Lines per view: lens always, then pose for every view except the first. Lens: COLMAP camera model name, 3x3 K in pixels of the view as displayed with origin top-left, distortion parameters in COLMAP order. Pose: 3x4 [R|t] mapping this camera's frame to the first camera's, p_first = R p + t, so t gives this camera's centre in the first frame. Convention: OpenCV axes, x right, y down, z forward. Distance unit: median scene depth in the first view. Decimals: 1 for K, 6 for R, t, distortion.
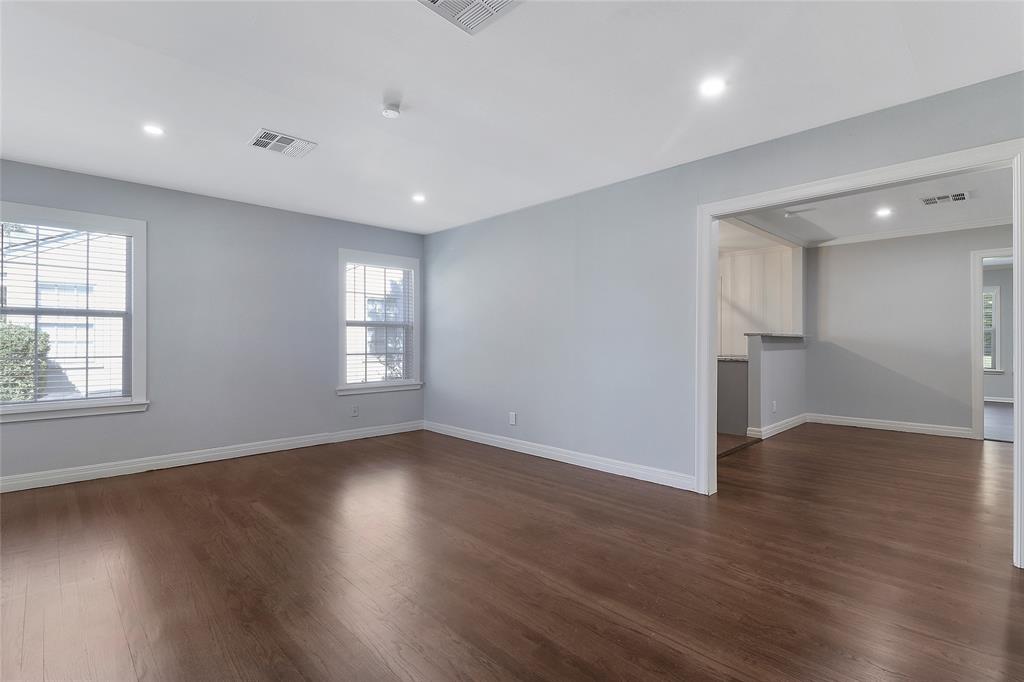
lens RADIAL K [[477.7, 0, 505.8], [0, 477.7, 343.6], [0, 0, 1]] dist [0.001383, -0.001783]
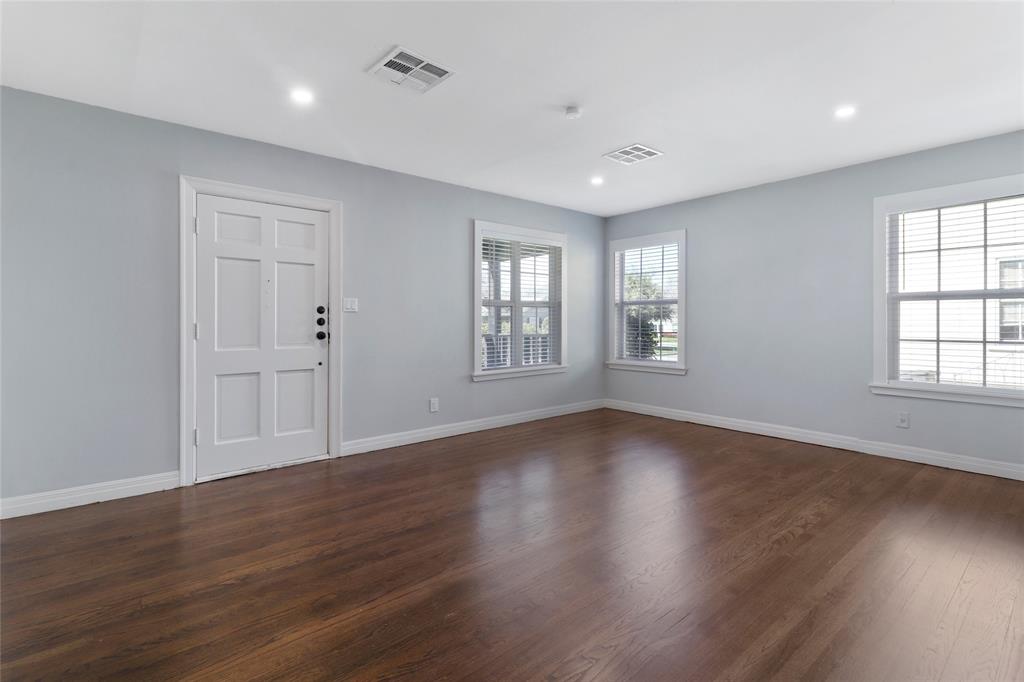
lens RADIAL K [[477.7, 0, 508.2], [0, 477.7, 330.2], [0, 0, 1]] dist [0.001383, -0.001783]
pose [[-0.082462, 0.004951, -0.996582, 0.450146], [0.000760, 0.999988, 0.004905, 0.003895], [0.996594, -0.000353, -0.082465, 0.487506]]
